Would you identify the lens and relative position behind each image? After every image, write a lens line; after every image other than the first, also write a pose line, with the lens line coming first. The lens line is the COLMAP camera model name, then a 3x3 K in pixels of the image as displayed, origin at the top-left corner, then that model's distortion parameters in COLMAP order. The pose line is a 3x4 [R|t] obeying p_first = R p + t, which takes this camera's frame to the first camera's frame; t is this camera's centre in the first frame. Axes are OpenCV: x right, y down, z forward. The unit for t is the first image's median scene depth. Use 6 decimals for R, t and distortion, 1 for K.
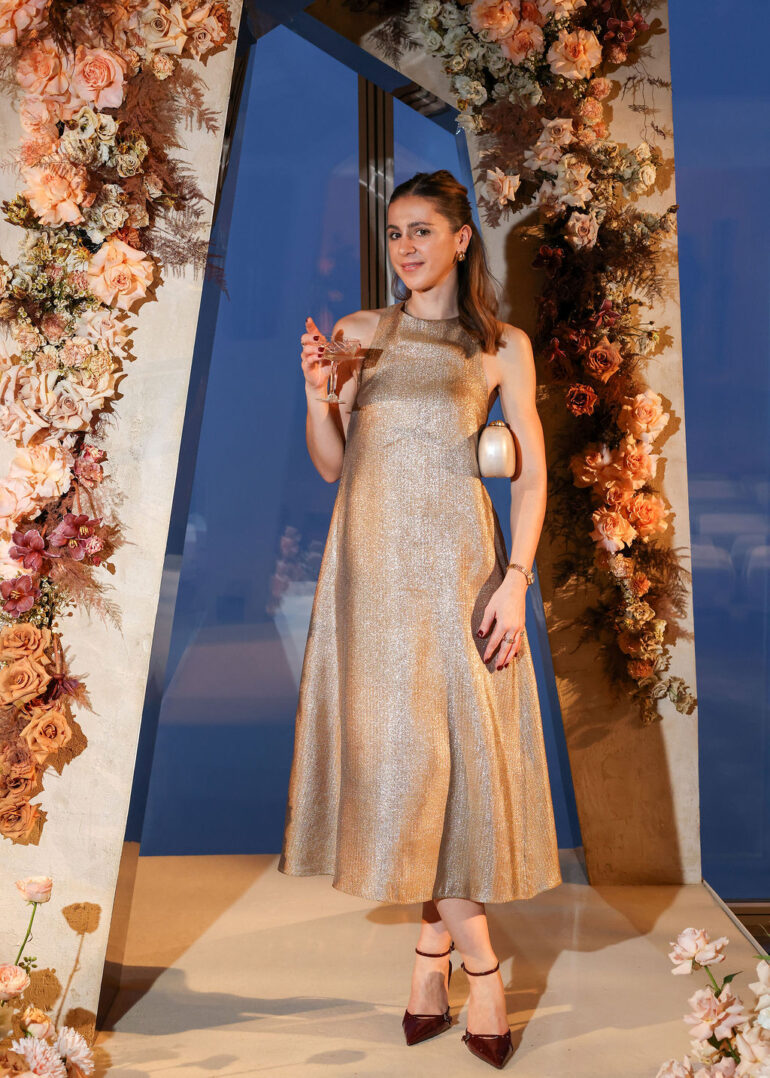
lens RADIAL K [[1574.9, 0, 390.8], [0, 1574.9, 494.8], [0, 0, 1]] dist [0.026230, -0.152136]
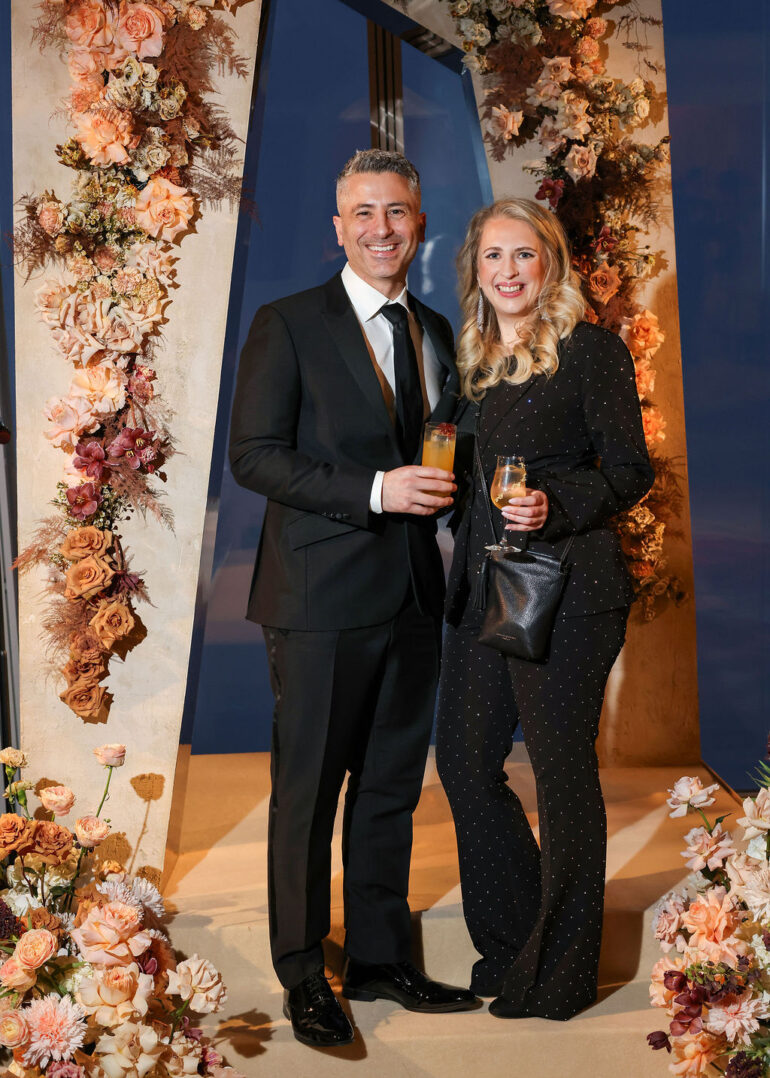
lens RADIAL K [[1599.0, 0, 384.1], [0, 1599.0, 547.4], [0, 0, 1]] dist [0.014752, -0.147434]
pose [[0.999693, -0.023346, -0.008277, -0.013135], [0.023796, 0.997967, 0.059128, 0.033891], [0.006879, -0.059307, 0.998216, -0.132514]]
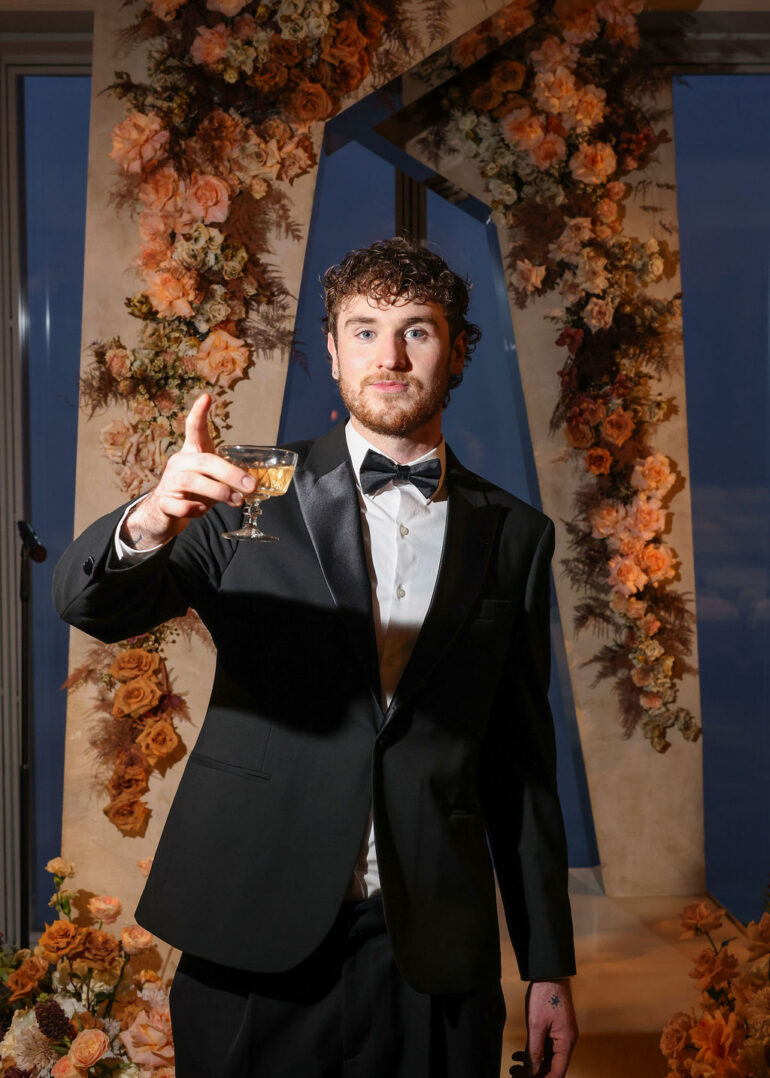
lens RADIAL K [[1758.8, 0, 403.8], [0, 1758.8, 455.8], [0, 0, 1]] dist [0.020397, -0.169840]
pose [[0.999776, 0.006034, 0.020304, -0.058104], [-0.004910, 0.998477, -0.054949, 0.008036], [-0.020605, 0.054837, 0.998283, -0.337634]]
